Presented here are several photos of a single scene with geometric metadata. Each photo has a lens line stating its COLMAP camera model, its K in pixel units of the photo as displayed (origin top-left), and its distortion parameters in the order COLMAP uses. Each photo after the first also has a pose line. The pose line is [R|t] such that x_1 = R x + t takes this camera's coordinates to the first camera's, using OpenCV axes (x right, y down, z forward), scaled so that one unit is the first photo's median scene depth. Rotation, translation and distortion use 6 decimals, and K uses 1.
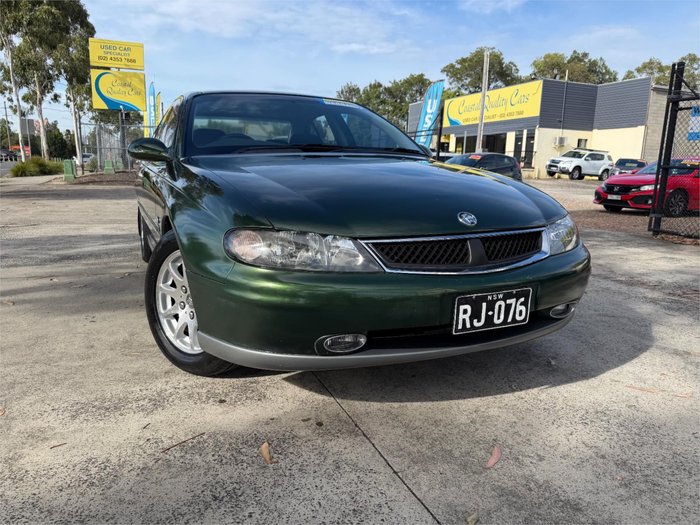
lens RADIAL K [[499.4, 0, 348.8], [0, 499.4, 267.1], [0, 0, 1]] dist [-0.000397, -0.006516]
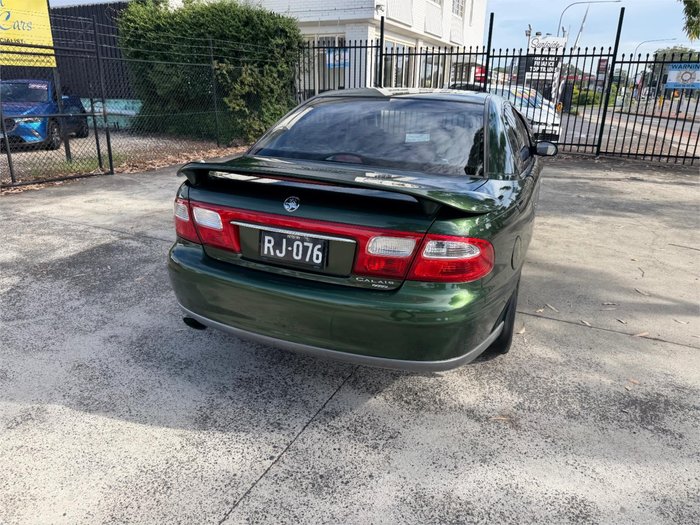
lens RADIAL K [[497.6, 0, 344.4], [0, 497.6, 255.6], [0, 0, 1]] dist [0.004760, -0.011186]
pose [[-0.686003, -0.266801, 0.676917, -0.366933], [0.105647, 0.883960, 0.455471, -0.235334], [-0.719888, 0.383968, -0.578213, 0.815070]]
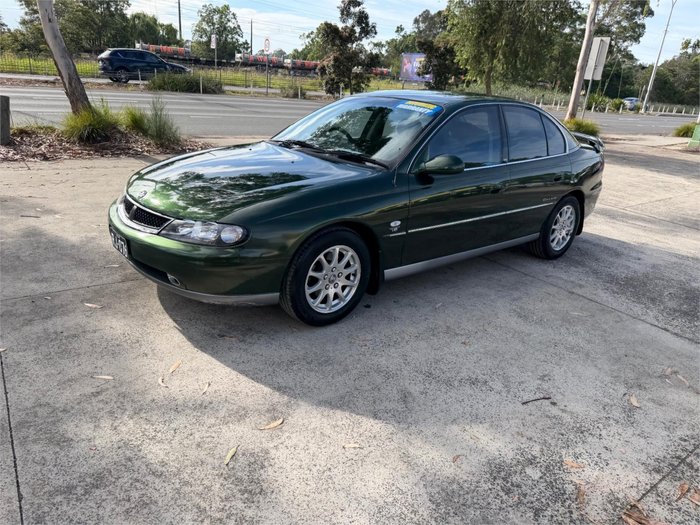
lens RADIAL K [[495.6, 0, 345.8], [0, 495.6, 263.6], [0, 0, 1]] dist [0.032210, -0.045375]
pose [[0.264637, 0.339074, -0.902771, 0.419417], [-0.262007, 0.926213, 0.271074, -0.107412], [0.928073, 0.164796, 0.333950, 0.224204]]
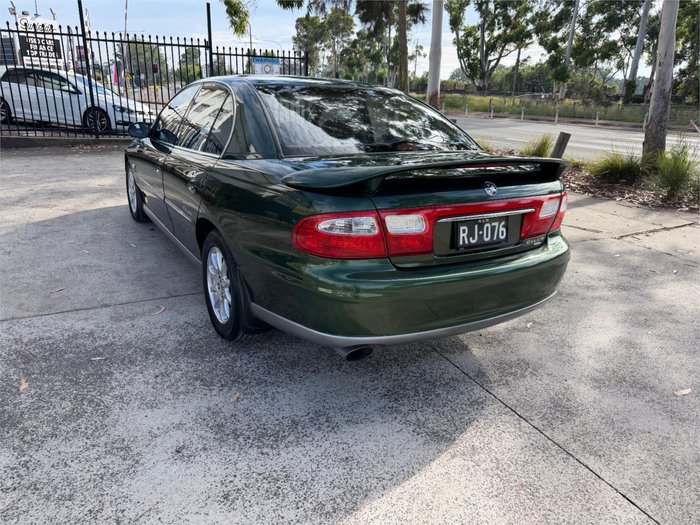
lens RADIAL K [[496.3, 0, 344.4], [0, 496.3, 268.4], [0, 0, 1]] dist [-0.003110, -0.003503]
pose [[-0.991956, -0.014973, -0.125695, -0.077424], [-0.077456, 0.857179, 0.509160, -0.238730], [0.100120, 0.514800, -0.851444, 0.912879]]
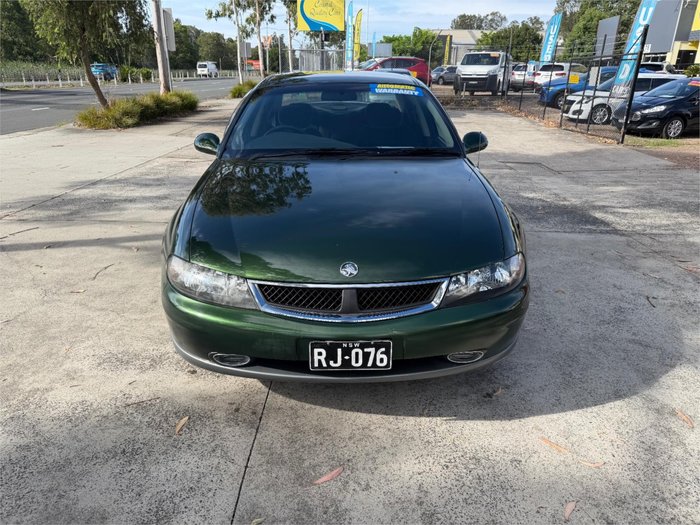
lens RADIAL K [[497.9, 0, 346.9], [0, 497.9, 261.7], [0, 0, 1]] dist [0.027415, -0.041188]
pose [[0.920328, 0.128577, -0.369412, 0.127210], [-0.069372, 0.983111, 0.169351, -0.060308], [0.384947, -0.130231, 0.913704, -0.003896]]
